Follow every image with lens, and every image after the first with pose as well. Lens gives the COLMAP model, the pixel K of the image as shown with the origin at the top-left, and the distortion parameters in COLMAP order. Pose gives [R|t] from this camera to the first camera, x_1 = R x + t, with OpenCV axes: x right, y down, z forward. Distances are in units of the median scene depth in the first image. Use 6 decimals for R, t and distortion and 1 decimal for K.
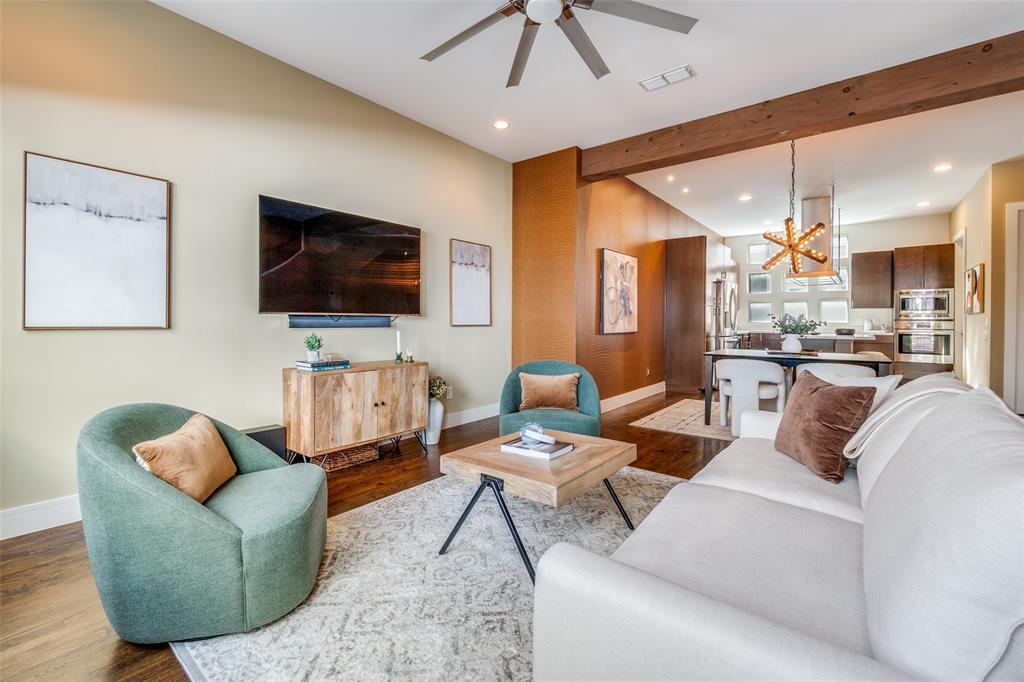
lens RADIAL K [[432.5, 0, 512.4], [0, 432.5, 322.9], [0, 0, 1]] dist [-0.002810, -0.000318]
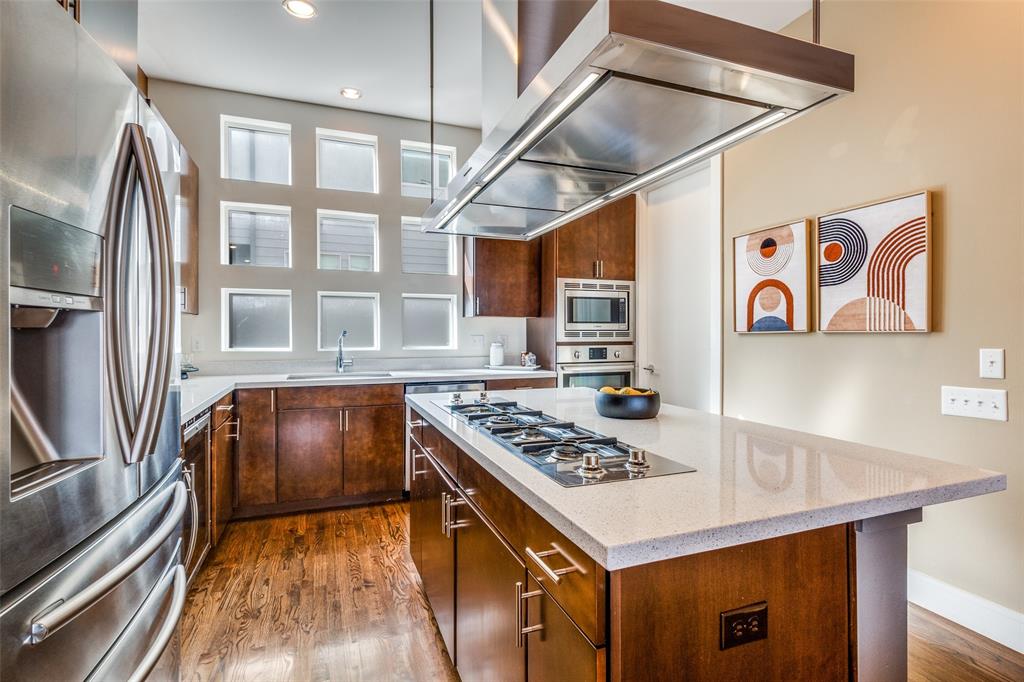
lens RADIAL K [[523.8, 0, 527.4], [0, 523.8, 336.3], [0, 0, 1]] dist [-0.000423, -0.000103]
pose [[0.501178, -0.009247, 0.865295, 0.656171], [0.005923, 0.999956, 0.007255, -0.031292], [-0.865324, 0.001489, 0.501211, 1.249882]]
